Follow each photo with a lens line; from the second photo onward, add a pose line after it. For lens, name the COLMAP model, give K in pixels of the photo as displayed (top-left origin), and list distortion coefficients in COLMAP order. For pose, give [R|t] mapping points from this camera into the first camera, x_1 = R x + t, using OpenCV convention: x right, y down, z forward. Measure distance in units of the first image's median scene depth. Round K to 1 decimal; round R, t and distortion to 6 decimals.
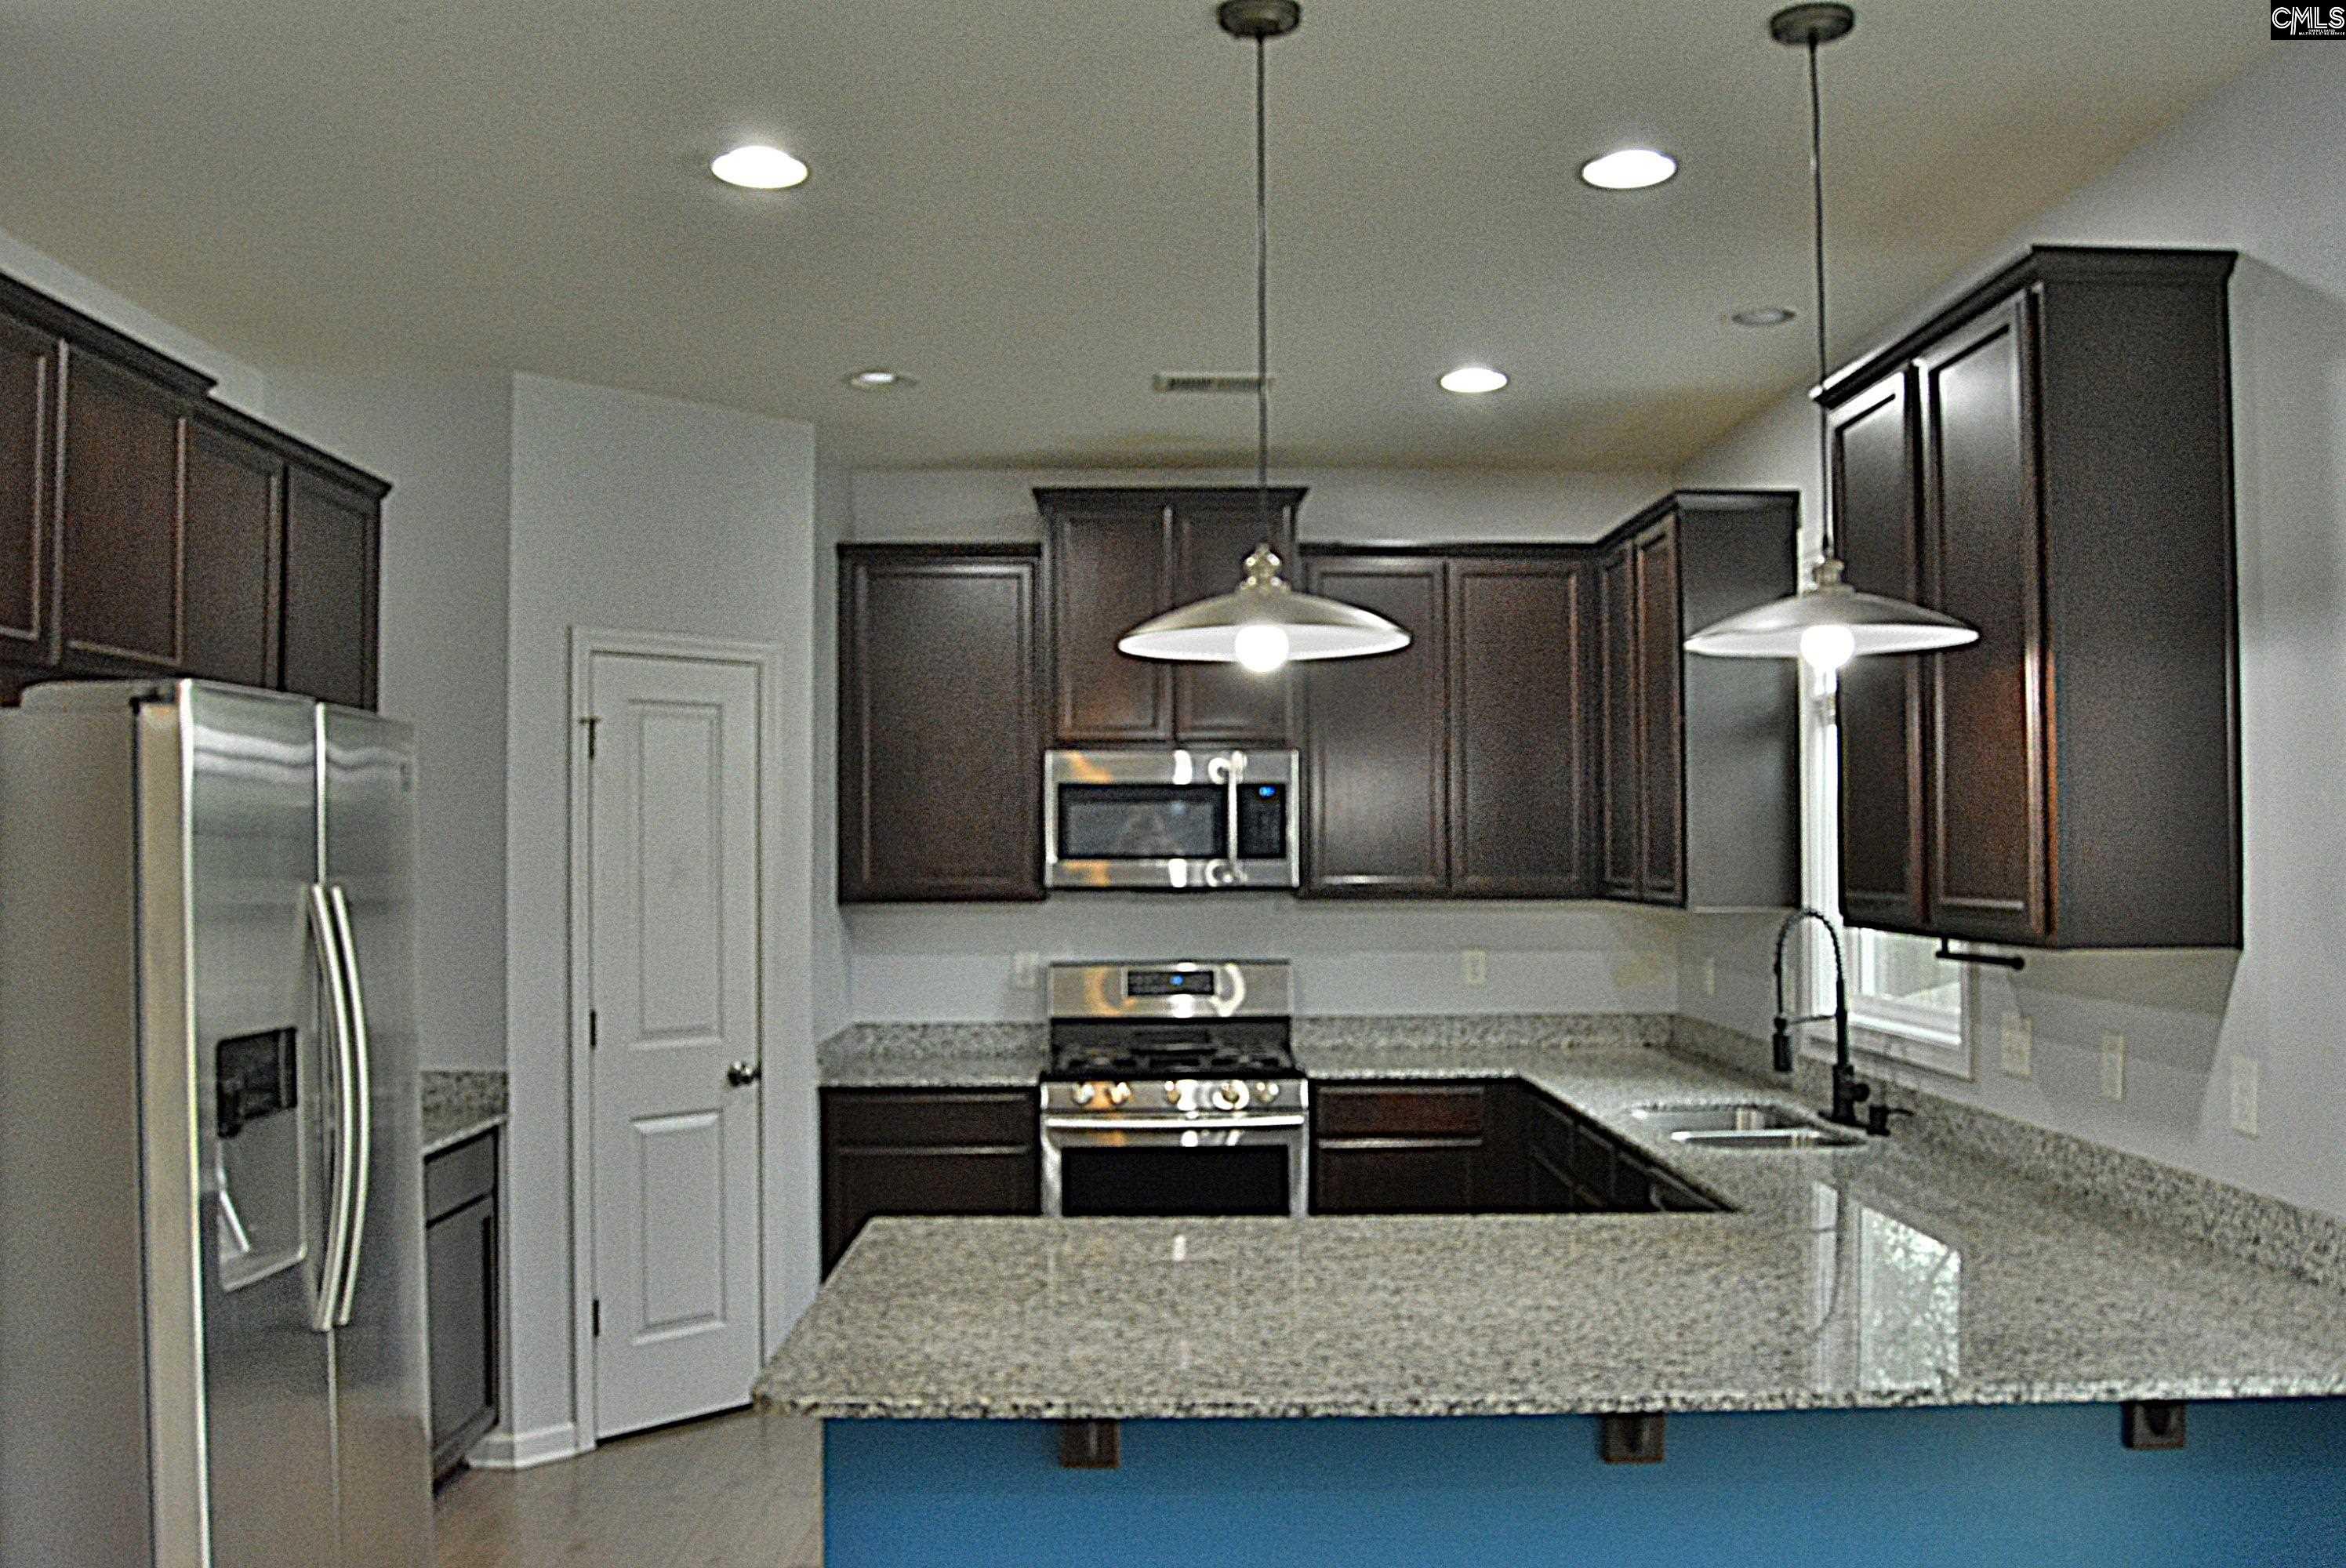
lens RADIAL K [[1877.7, 0, 1173.0], [0, 1877.7, 784.0], [0, 0, 1]] dist [-0.107818, 0.060316]
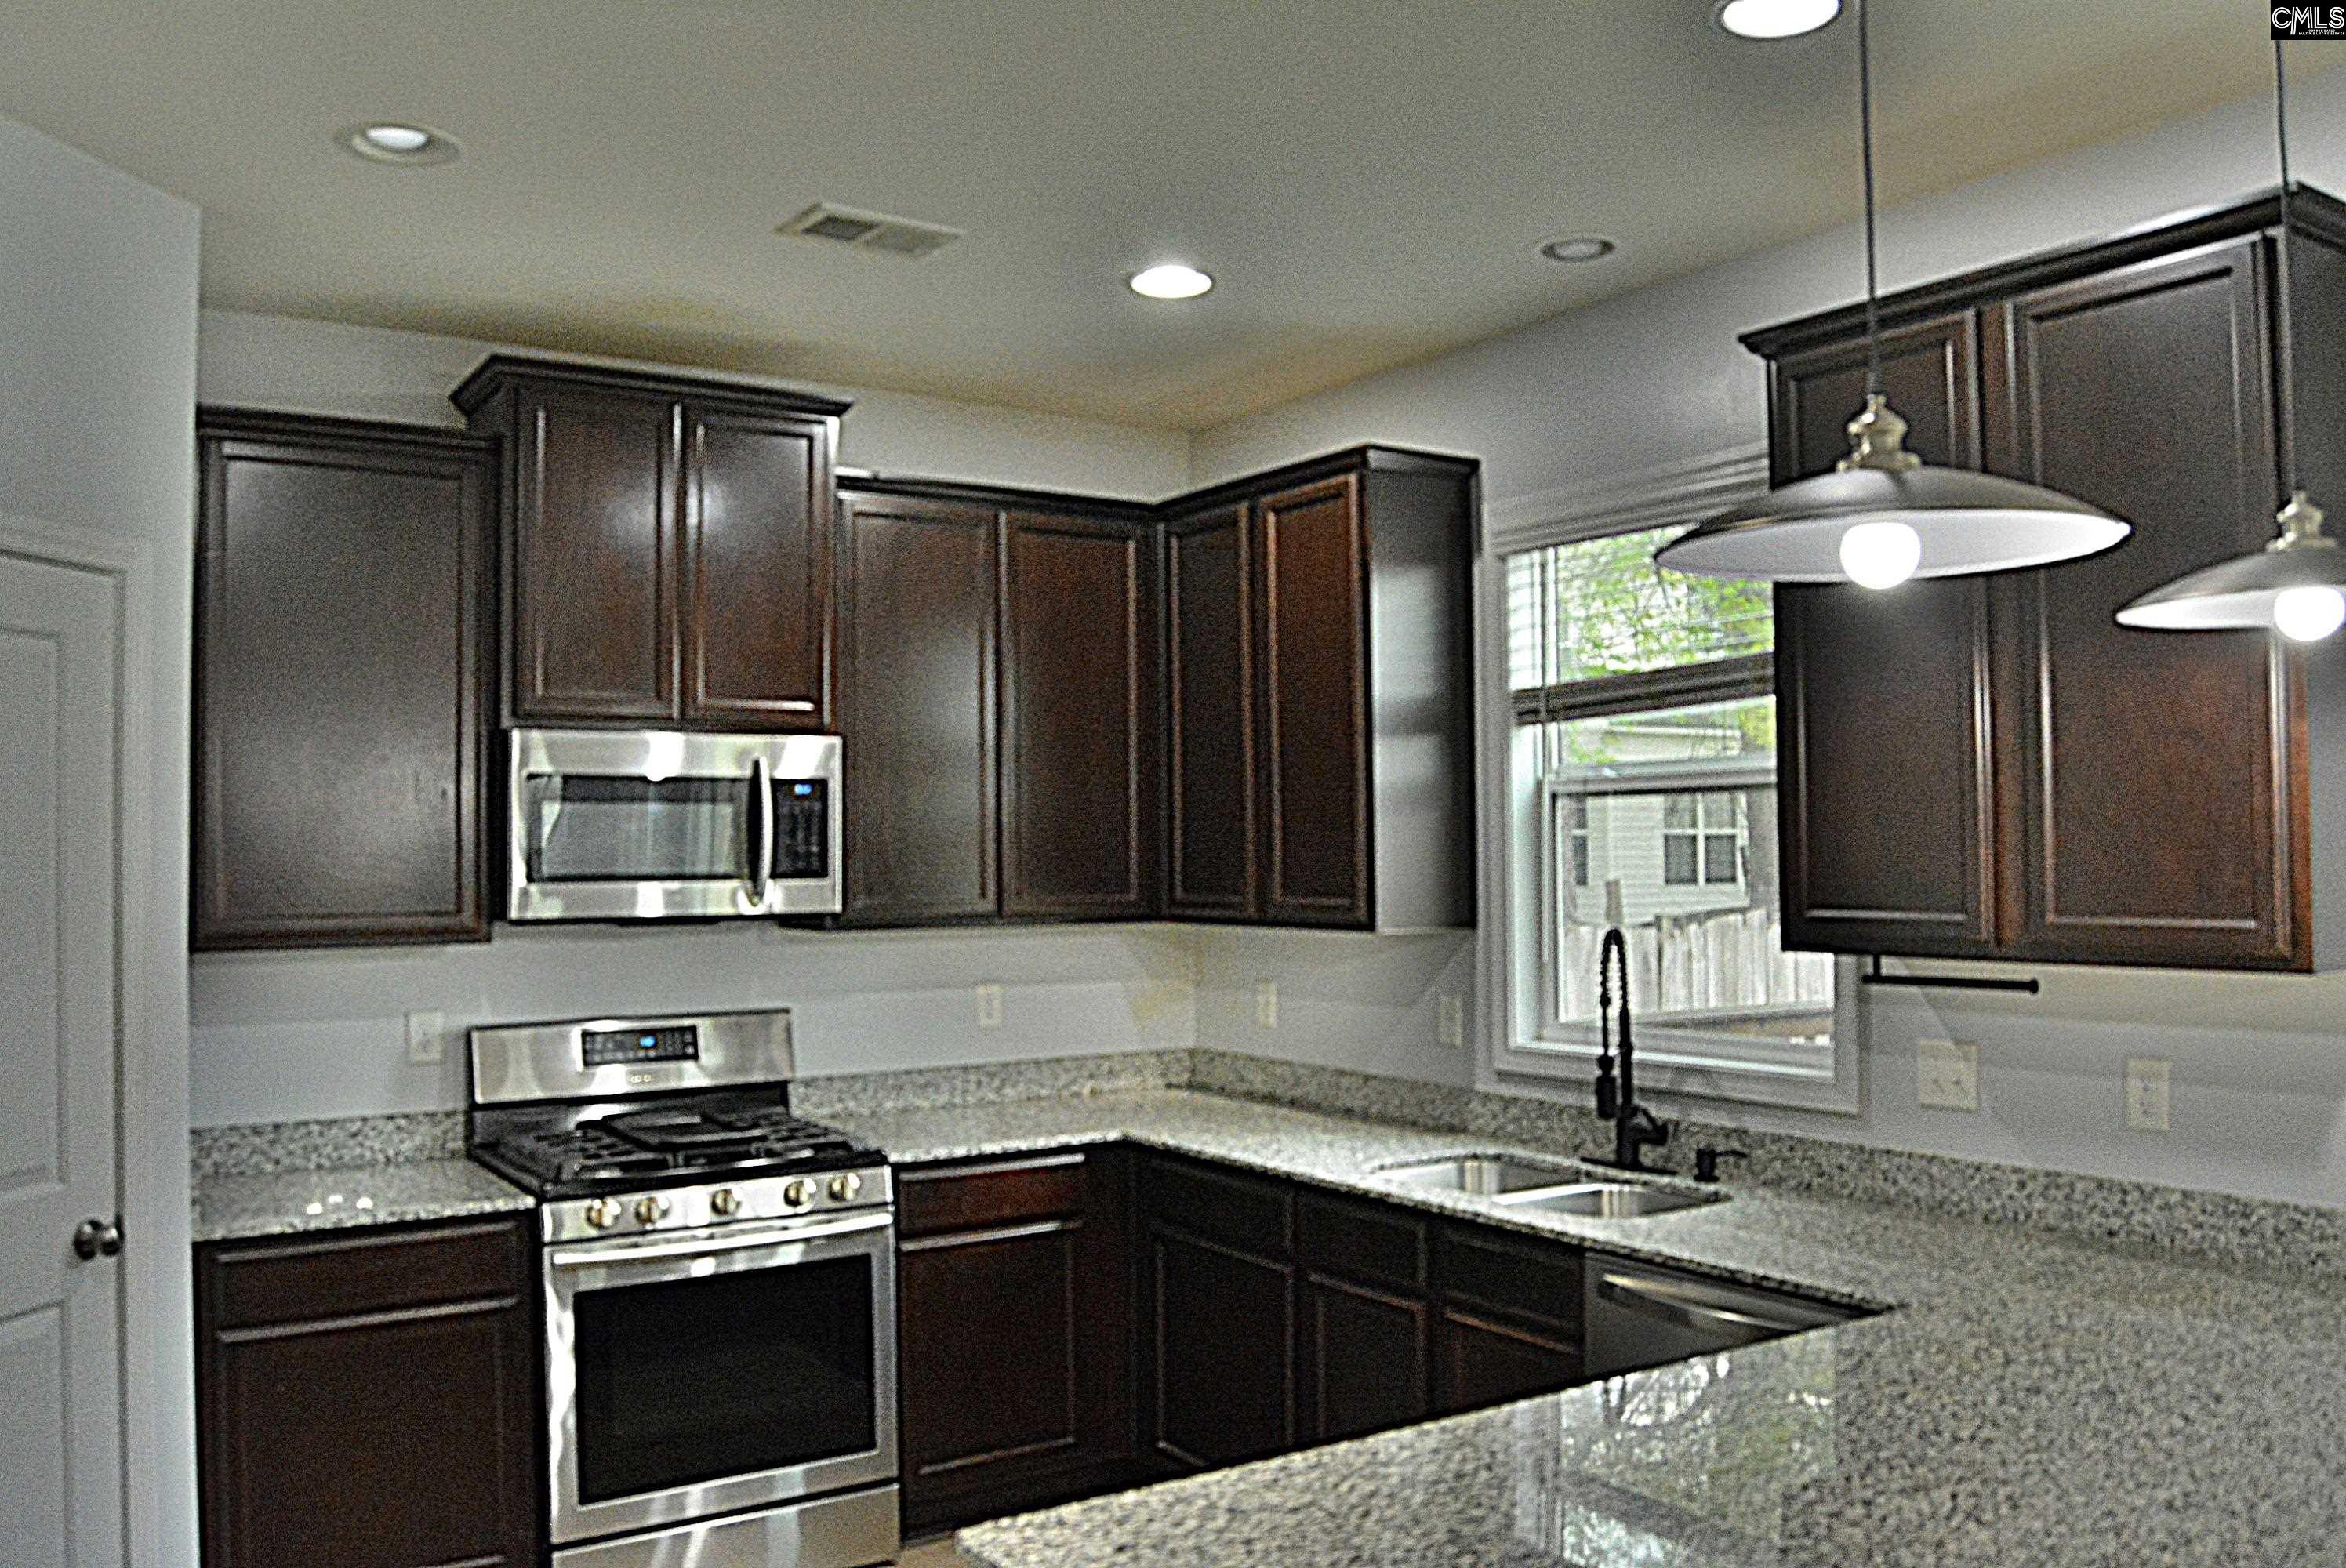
lens RADIAL K [[1877.7, 0, 1173.0], [0, 1877.7, 784.0], [0, 0, 1]] dist [-0.107818, 0.060316]
pose [[0.847418, 0.012483, 0.530780, -0.227521], [-0.010508, 0.999922, -0.006740, 0.005345], [-0.530823, 0.000134, 0.847483, 0.278627]]
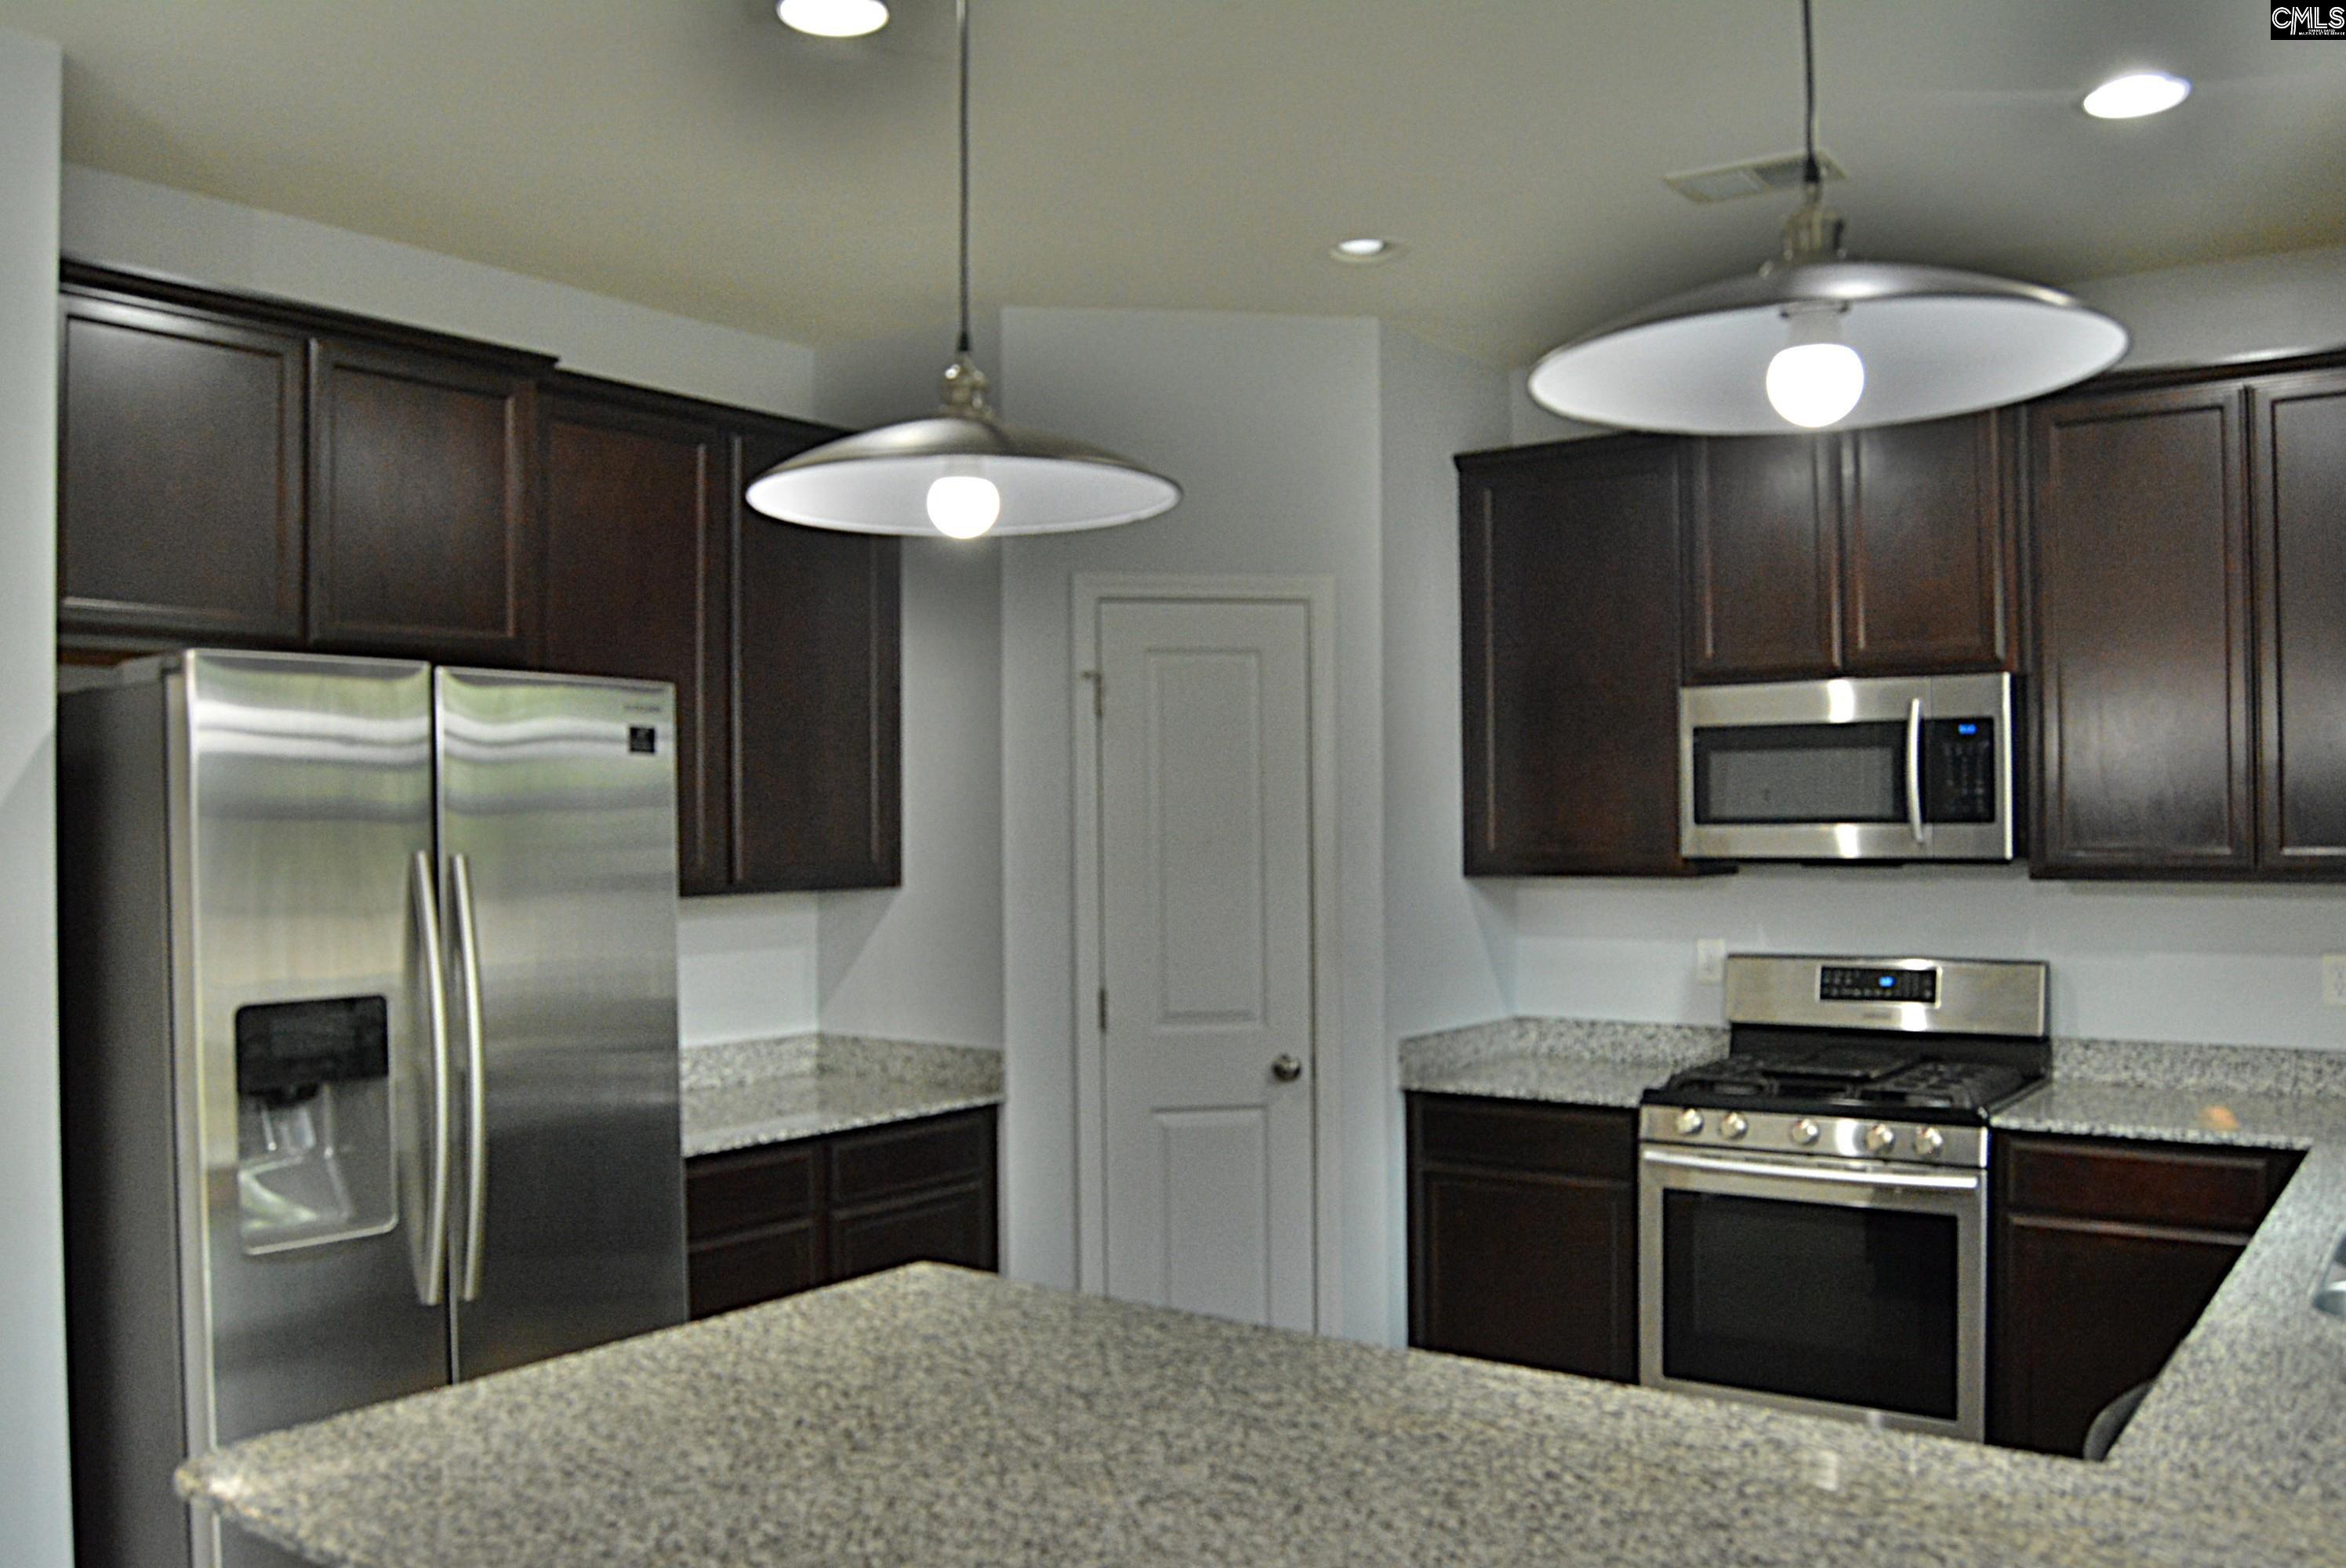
lens RADIAL K [[1886.9, 0, 1178.2], [0, 1886.9, 817.9], [0, 0, 1]] dist [-0.080803, -0.000902]
pose [[0.799425, -0.005229, -0.600743, 0.240958], [0.026330, 0.999306, 0.026340, 0.011308], [0.600189, -0.036875, 0.799008, 0.238169]]
